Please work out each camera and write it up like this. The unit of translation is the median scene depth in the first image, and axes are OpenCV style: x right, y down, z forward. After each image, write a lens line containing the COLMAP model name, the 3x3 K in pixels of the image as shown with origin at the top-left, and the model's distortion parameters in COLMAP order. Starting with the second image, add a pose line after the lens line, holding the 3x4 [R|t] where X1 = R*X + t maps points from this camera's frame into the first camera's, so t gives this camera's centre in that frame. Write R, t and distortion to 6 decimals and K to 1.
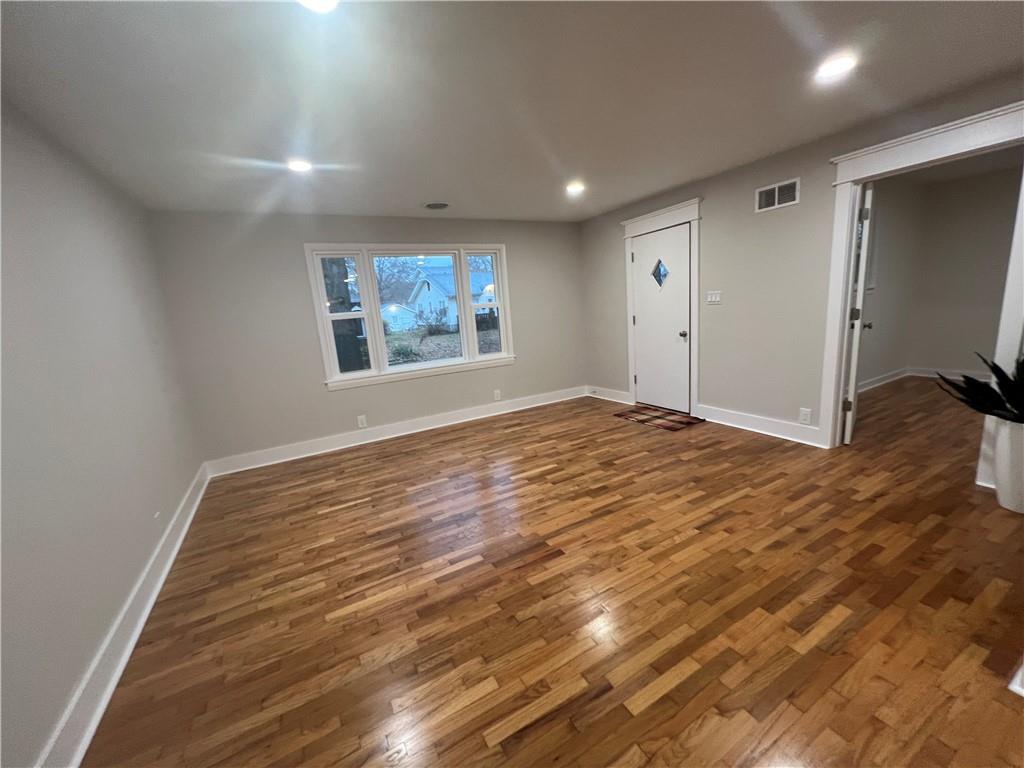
lens RADIAL K [[409.2, 0, 514.5], [0, 409.2, 383.8], [0, 0, 1]] dist [-0.000939, 0.000228]
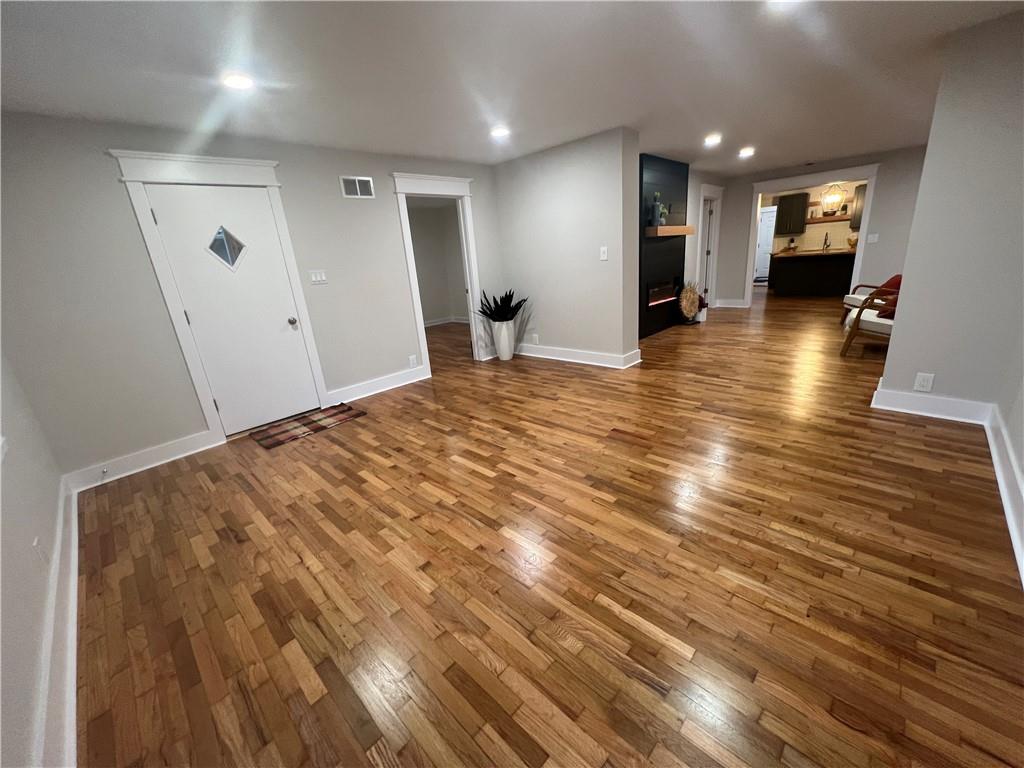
lens RADIAL K [[409.2, 0, 512.6], [0, 409.2, 384.0], [0, 0, 1]] dist [-0.000939, 0.000228]
pose [[-0.286079, -0.187334, 0.939715, -0.737510], [0.281470, 0.921008, 0.269293, -0.136778], [-0.915933, 0.341541, -0.210752, 1.086406]]
